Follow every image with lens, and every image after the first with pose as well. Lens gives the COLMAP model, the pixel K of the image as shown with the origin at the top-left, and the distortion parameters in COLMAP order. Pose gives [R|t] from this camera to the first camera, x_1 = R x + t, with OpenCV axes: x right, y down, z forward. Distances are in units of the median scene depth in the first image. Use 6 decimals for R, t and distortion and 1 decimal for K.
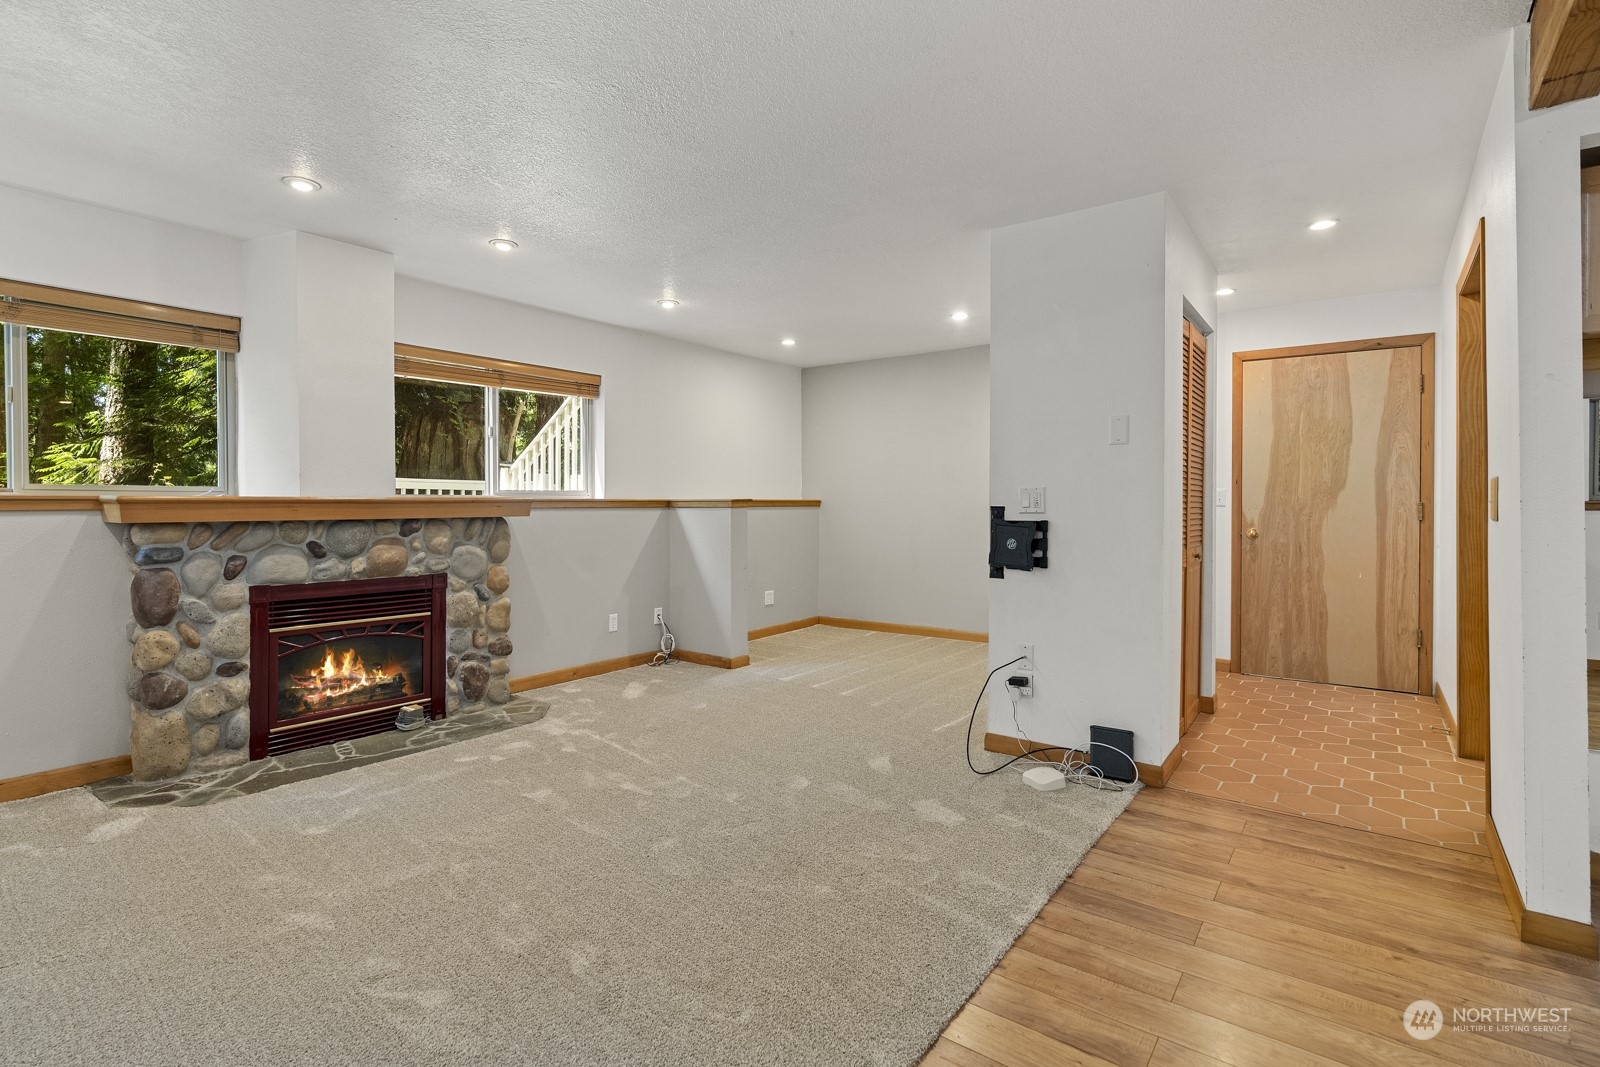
lens RADIAL K [[767.7, 0, 820.6], [0, 767.7, 508.1], [0, 0, 1]] dist [-0.001606, -0.000183]
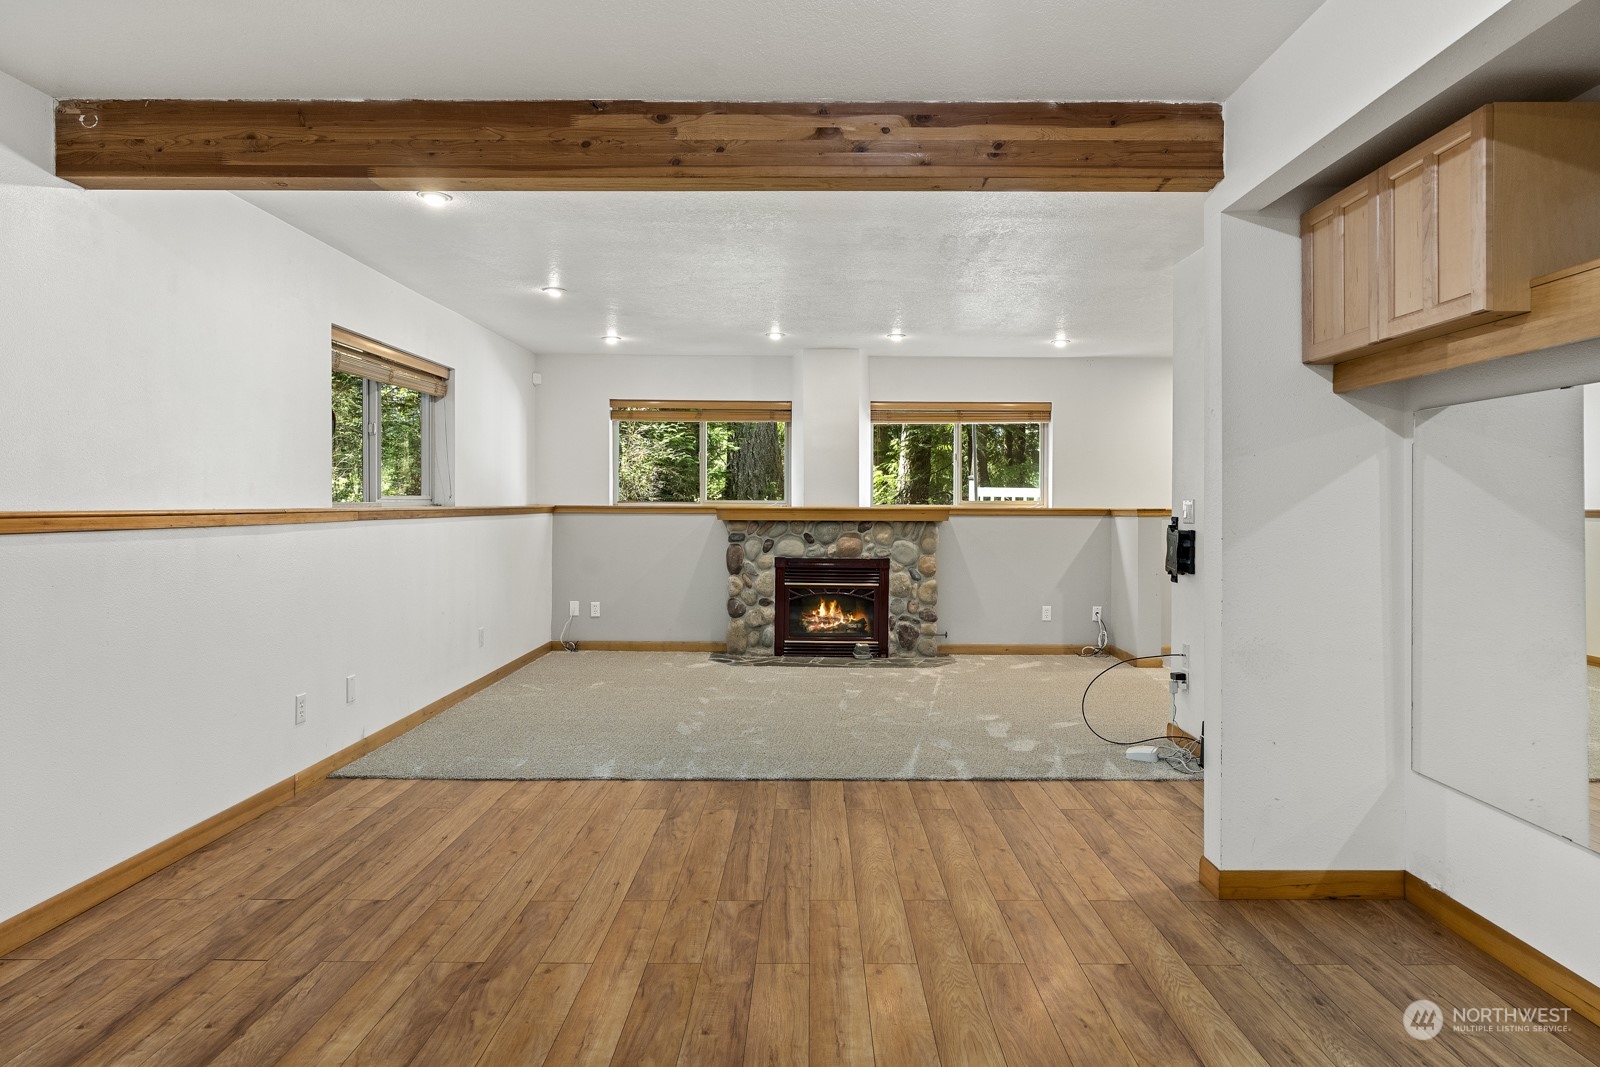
lens RADIAL K [[941.7, 0, 834.3], [0, 941.7, 503.3], [0, 0, 1]] dist [-0.002751, -0.000103]
pose [[0.610015, -0.000781, -0.792390, 0.974397], [-0.011002, 0.999895, -0.009456, -0.002906], [0.792314, 0.014487, 0.609942, -0.202576]]
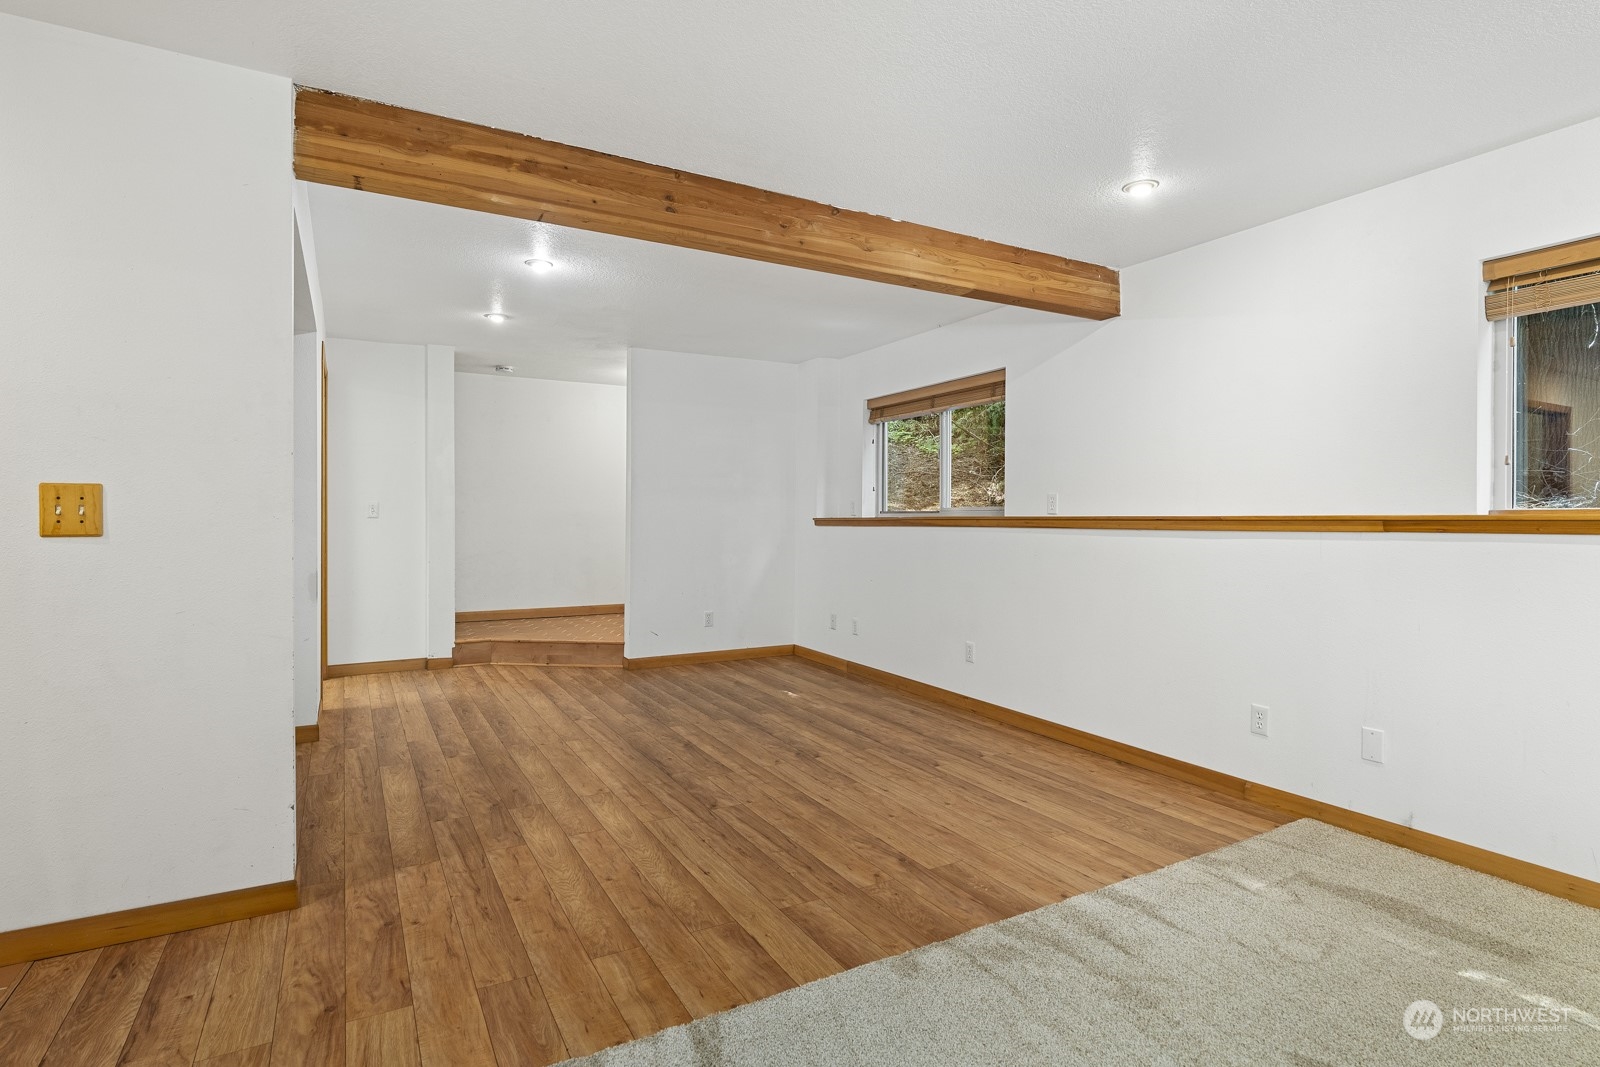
lens RADIAL K [[810.5, 0, 800.0], [0, 810.5, 533.5], [0, 0, 1]] dist [-0.004226, 0.000810]
pose [[-0.909331, -0.011872, 0.415904, -0.130417], [0.000054, 0.999589, 0.028653, -0.007547], [-0.416073, 0.026078, -0.908957, 0.983603]]
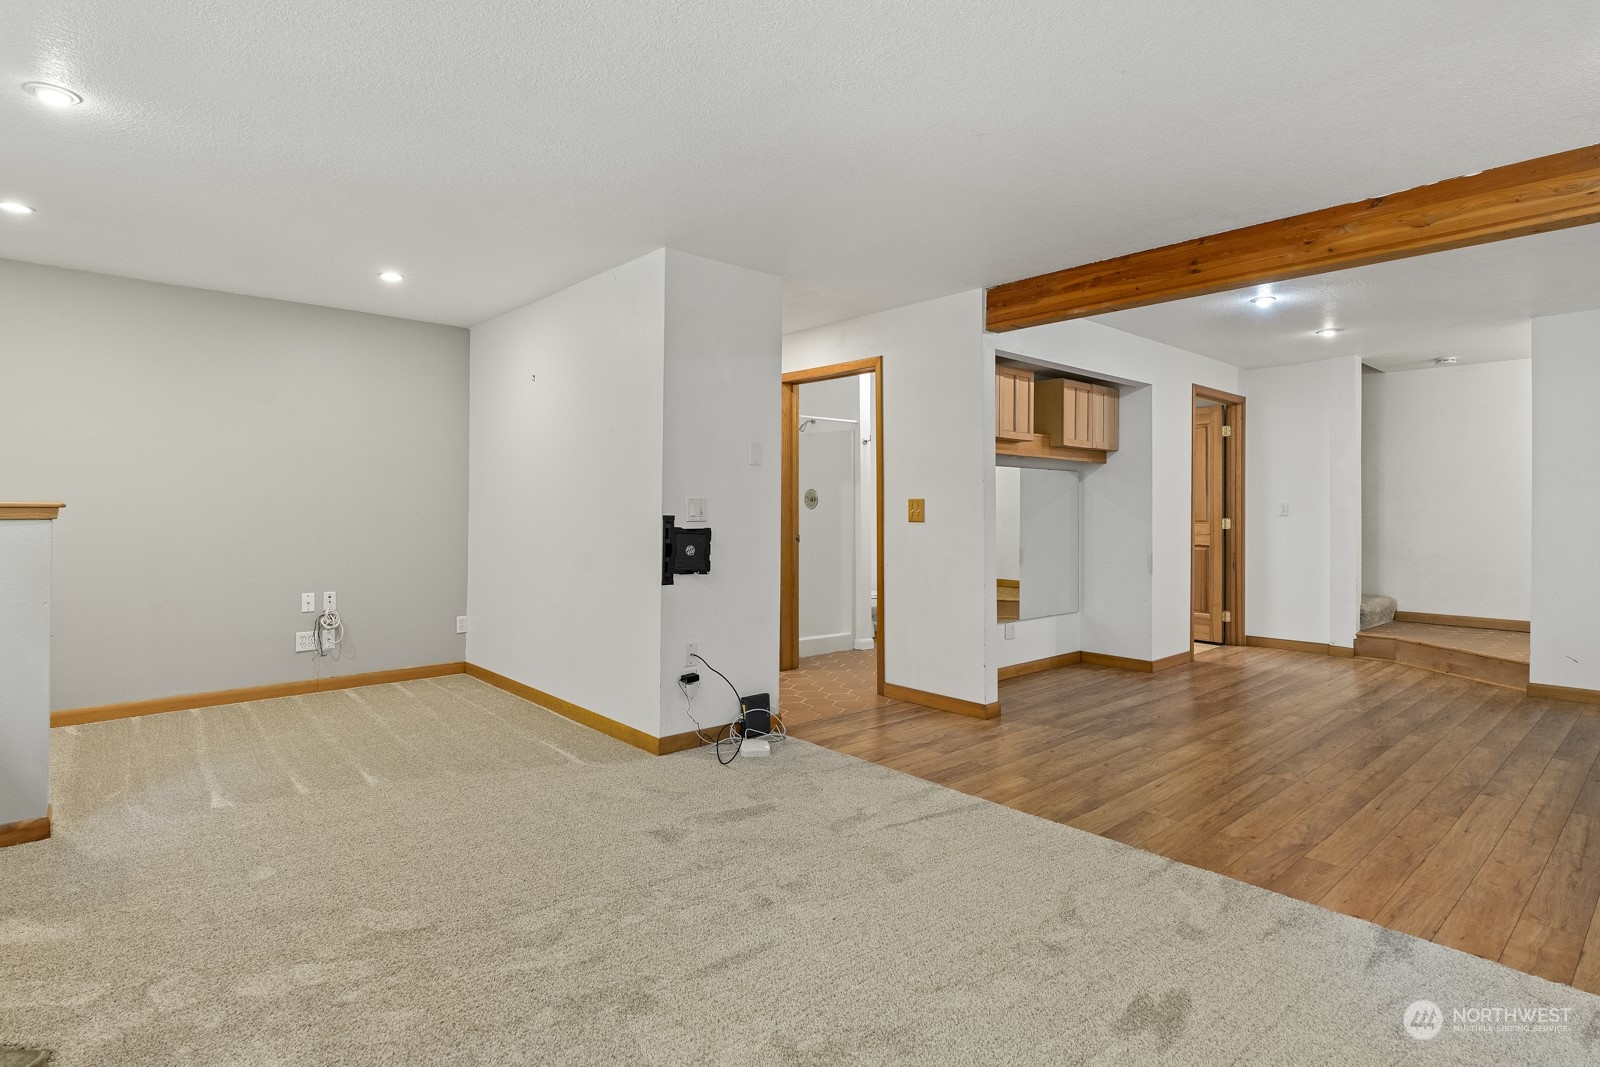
lens RADIAL K [[810.5, 0, 800.0], [0, 810.5, 533.5], [0, 0, 1]] dist [-0.004226, 0.000810]
pose [[0.212253, -0.026738, 0.976849, -0.766164], [0.003119, 0.999639, 0.026684, -0.005856], [-0.977210, -0.002617, 0.212260, 0.576495]]
